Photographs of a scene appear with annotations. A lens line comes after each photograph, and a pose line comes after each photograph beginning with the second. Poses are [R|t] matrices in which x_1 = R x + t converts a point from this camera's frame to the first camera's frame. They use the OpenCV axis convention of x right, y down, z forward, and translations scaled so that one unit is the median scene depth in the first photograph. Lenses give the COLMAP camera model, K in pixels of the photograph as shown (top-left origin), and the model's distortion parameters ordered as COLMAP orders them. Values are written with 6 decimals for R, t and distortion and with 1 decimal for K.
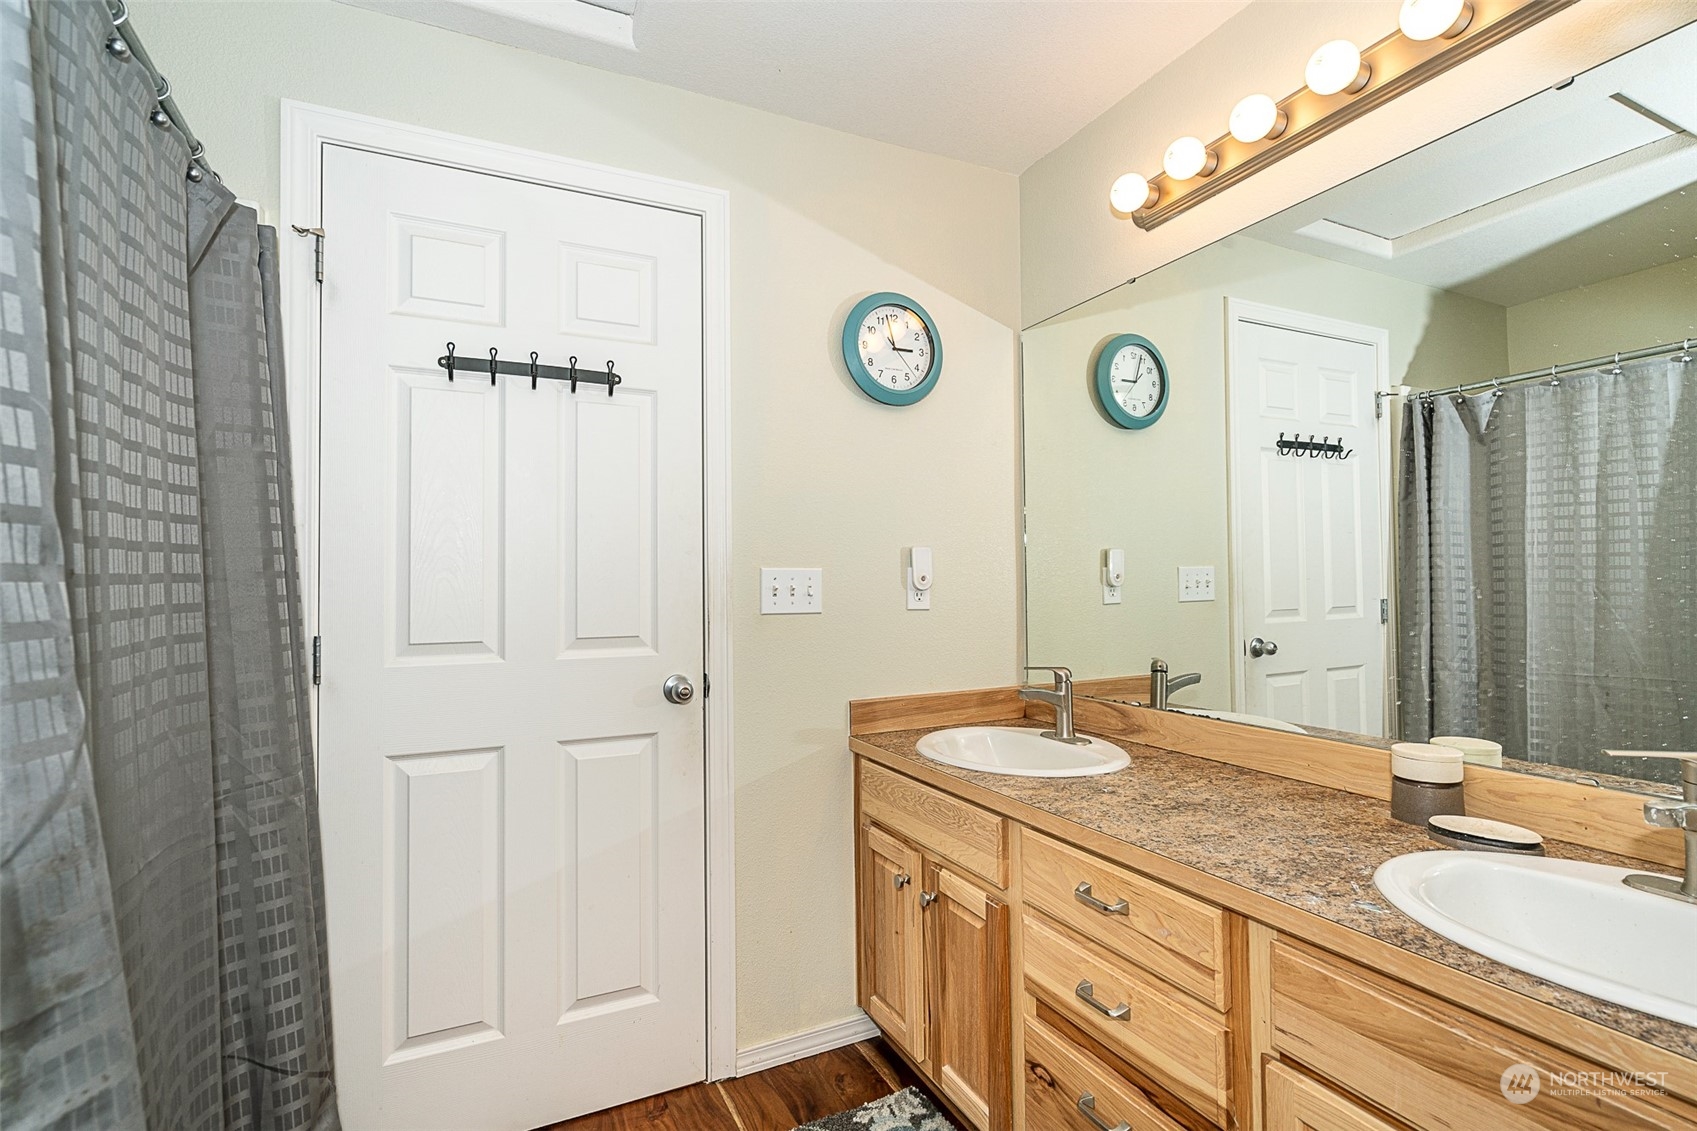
lens RADIAL K [[801.1, 0, 865.3], [0, 801.1, 570.6], [0, 0, 1]] dist [-0.001706, -0.000130]
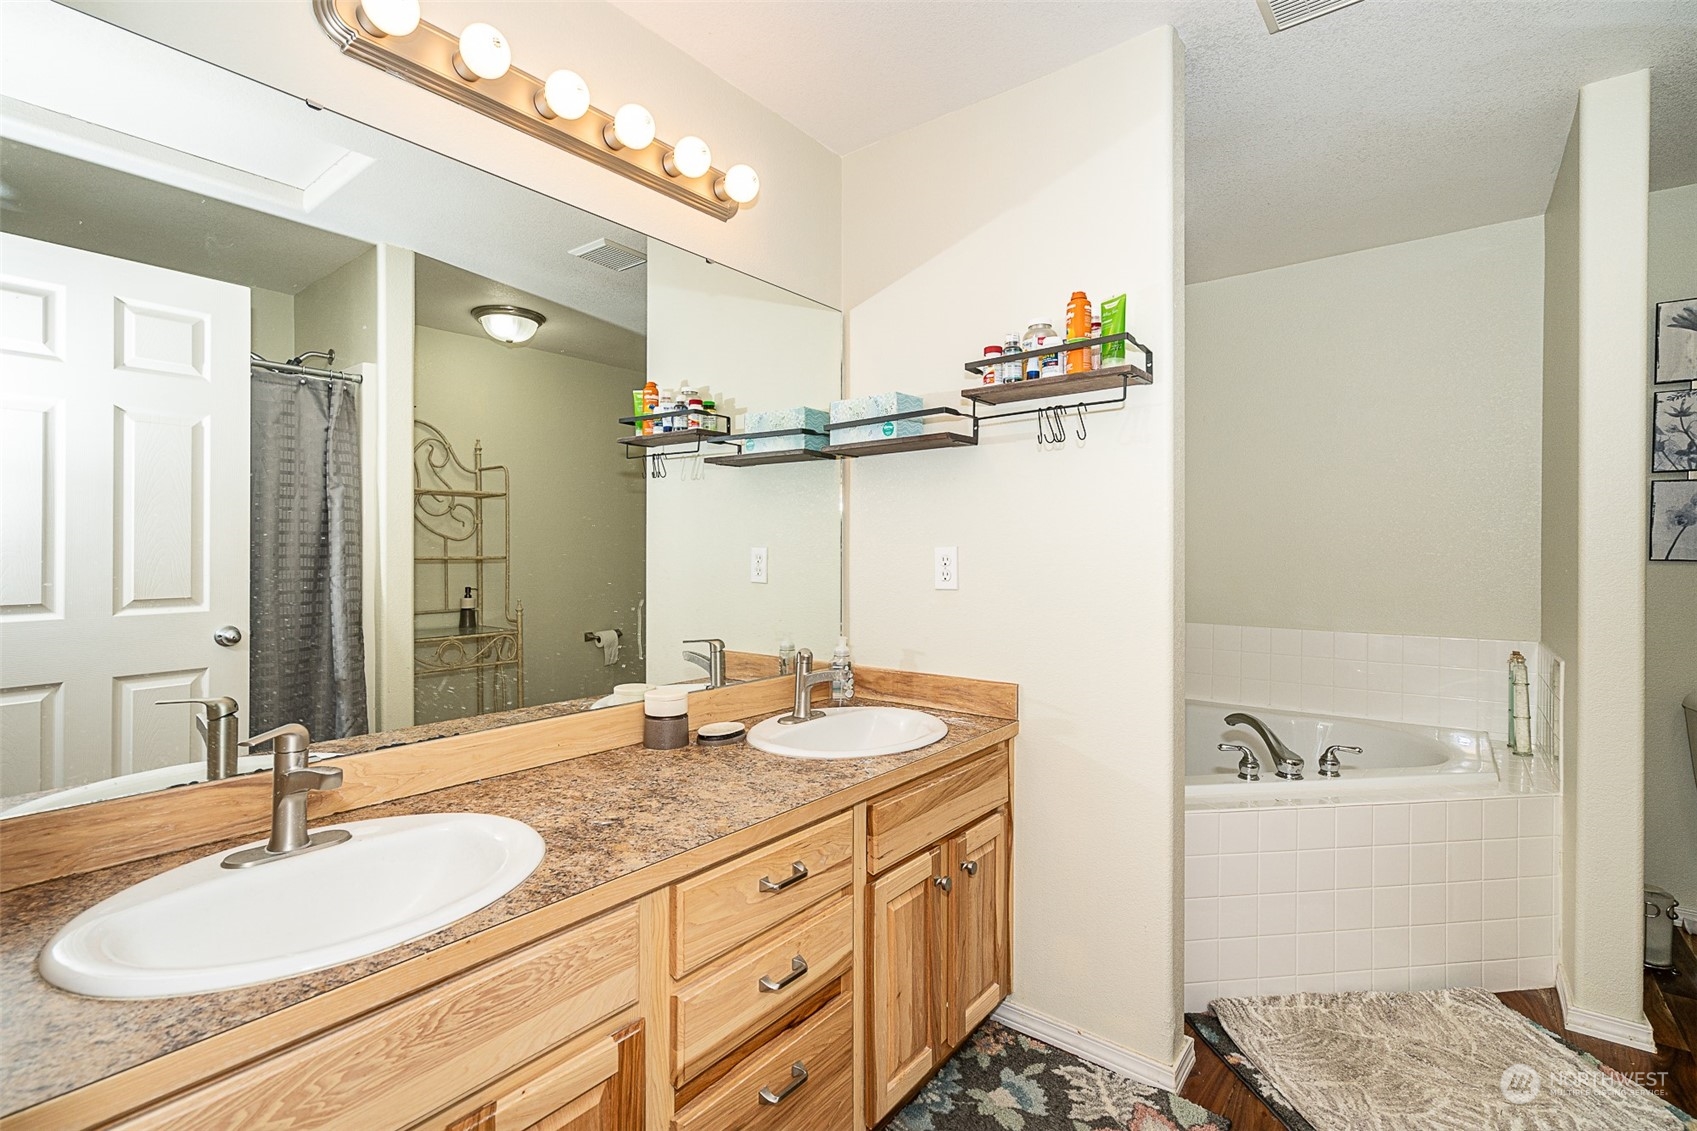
lens RADIAL K [[767.2, 0, 842.7], [0, 767.2, 566.6], [0, 0, 1]] dist [-0.001528, 0.000274]
pose [[-0.428570, -0.003130, 0.903503, -0.600409], [-0.011904, 0.999927, -0.002183, 0.009407], [-0.903430, -0.011691, -0.428576, 1.293825]]
